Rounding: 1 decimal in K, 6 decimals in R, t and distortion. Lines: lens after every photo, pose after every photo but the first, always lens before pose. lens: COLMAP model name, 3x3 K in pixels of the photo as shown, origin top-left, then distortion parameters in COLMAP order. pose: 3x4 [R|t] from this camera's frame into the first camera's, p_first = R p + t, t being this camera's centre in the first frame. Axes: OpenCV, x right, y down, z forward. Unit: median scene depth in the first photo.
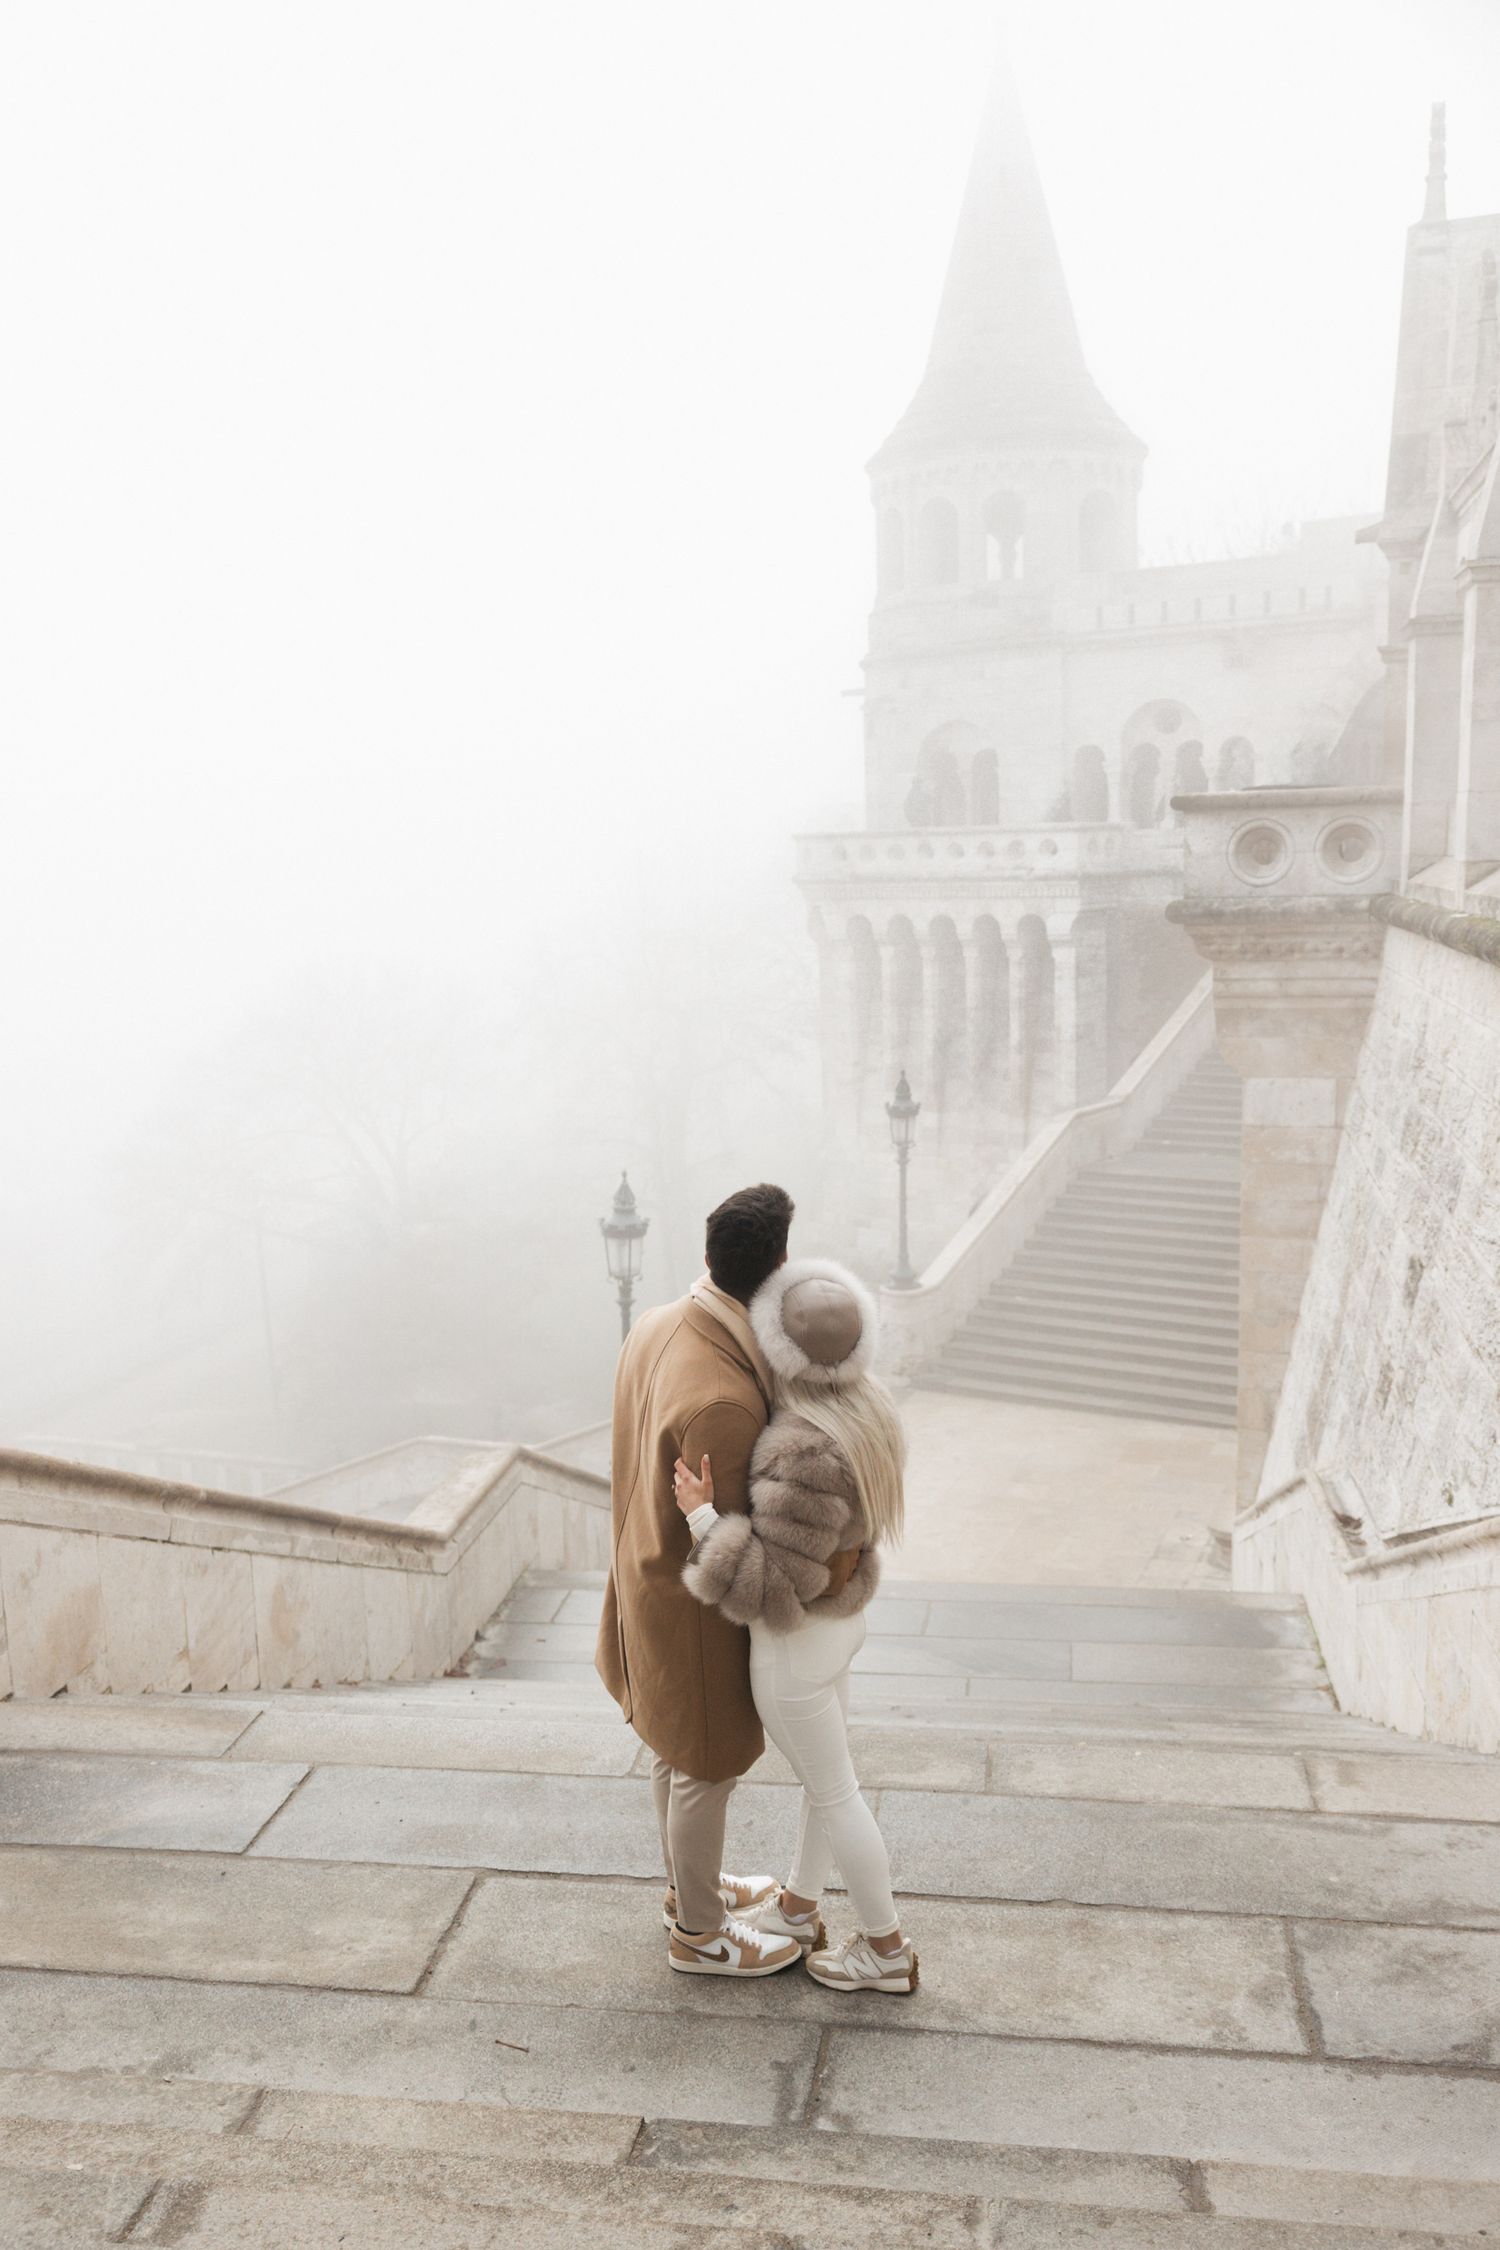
lens RADIAL K [[2018.5, 0, 713.4], [0, 2018.5, 1188.3], [0, 0, 1]] dist [-0.001119, -0.001318]
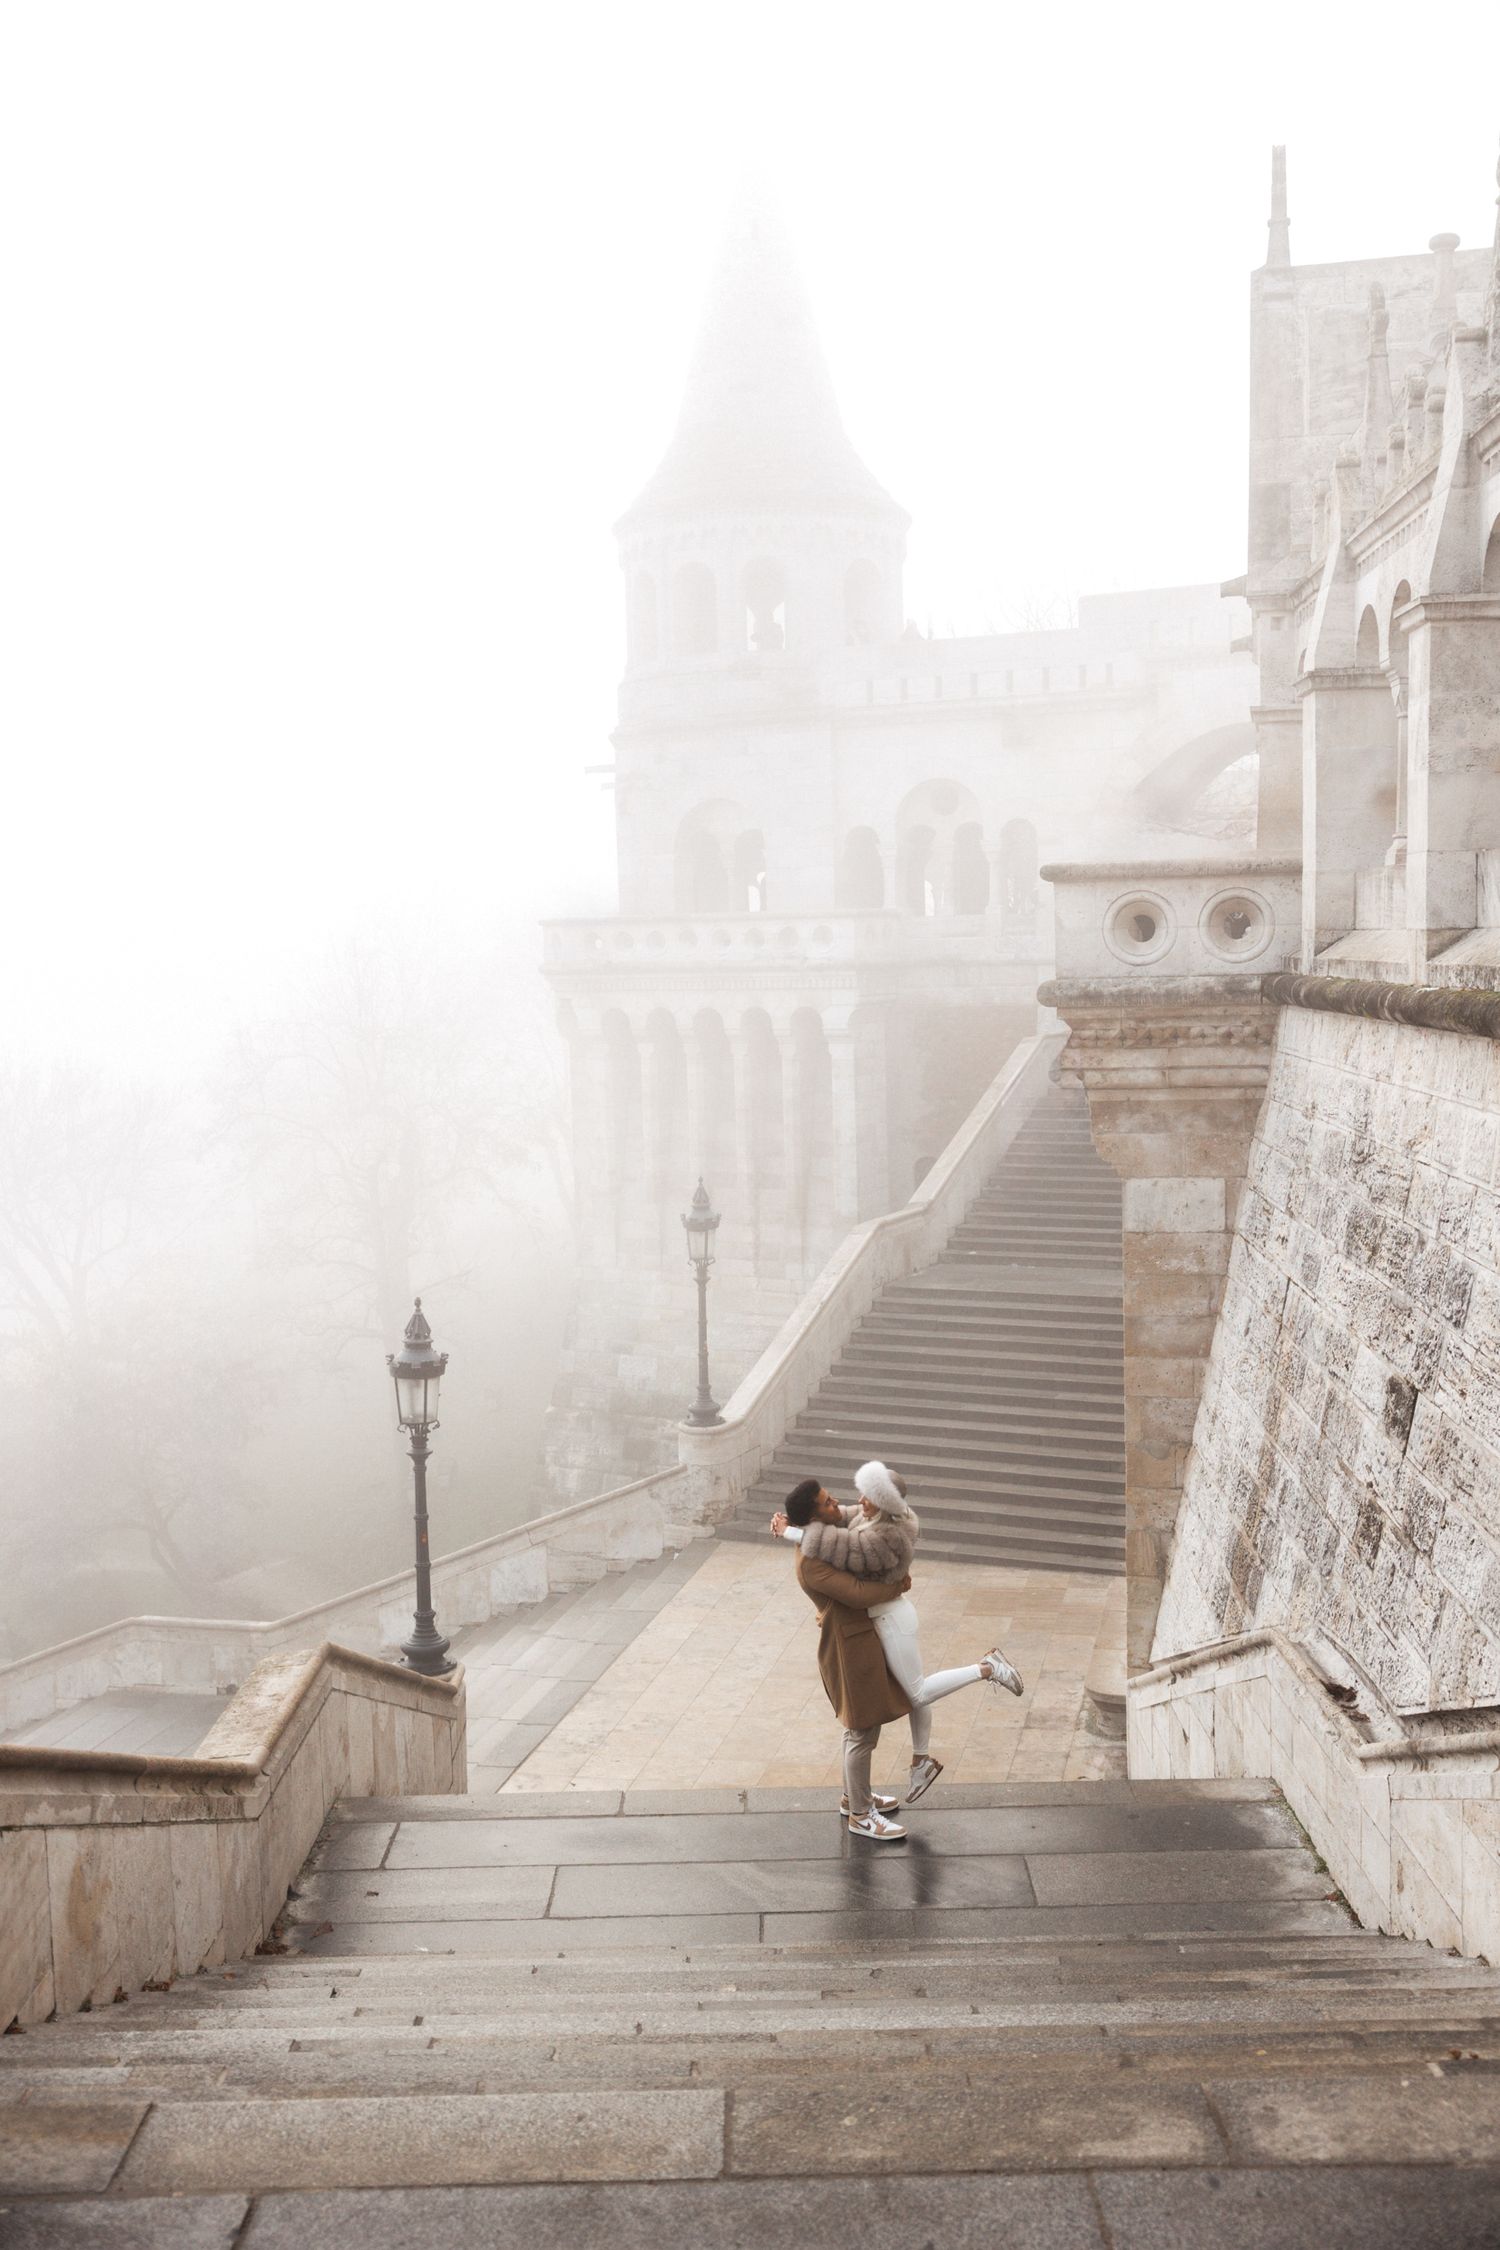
lens RADIAL K [[2179.4, 0, 763.0], [0, 2179.4, 1129.3], [0, 0, 1]] dist [-0.002141, 0.001557]
pose [[0.987327, -0.010089, 0.158379, -0.053090], [0.023080, 0.996495, -0.080402, -0.002942], [-0.157013, 0.083039, 0.984099, 0.084238]]
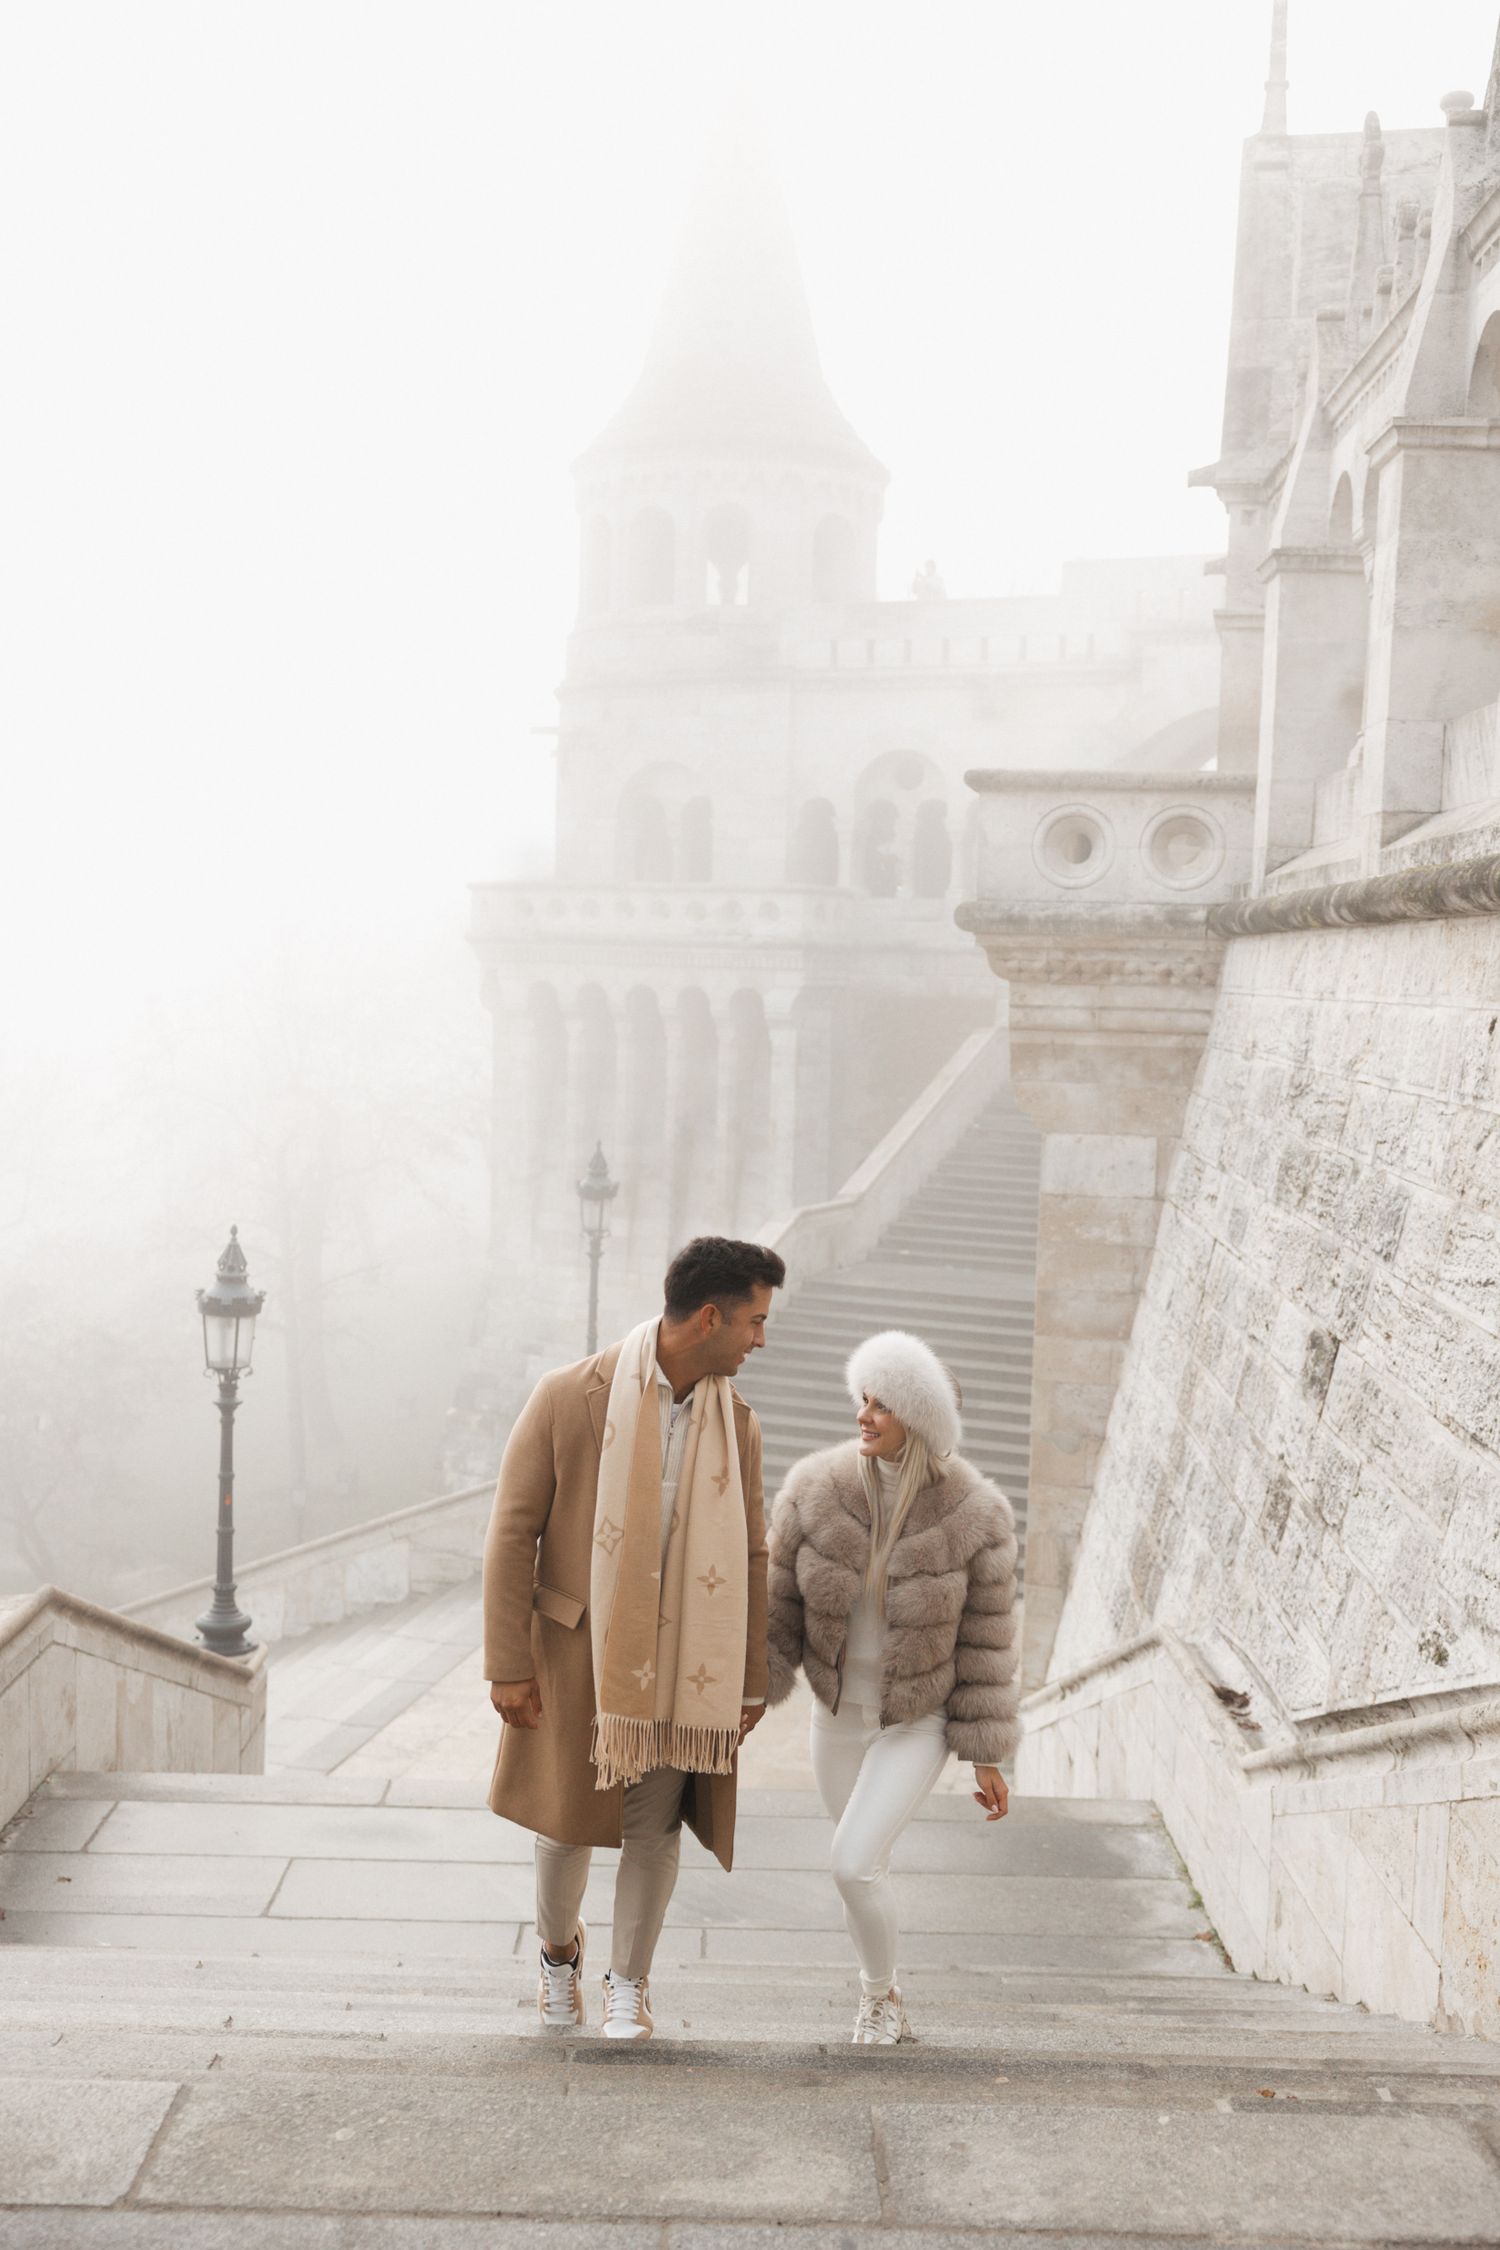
lens RADIAL K [[2286.5, 0, 754.8], [0, 2286.5, 1135.9], [0, 0, 1]] dist [-0.007536, 0.011458]
pose [[0.984563, 0.043188, 0.169618, 0.000485], [-0.028330, 0.995623, -0.089061, 0.032763], [-0.172722, 0.082881, 0.981477, 0.161463]]
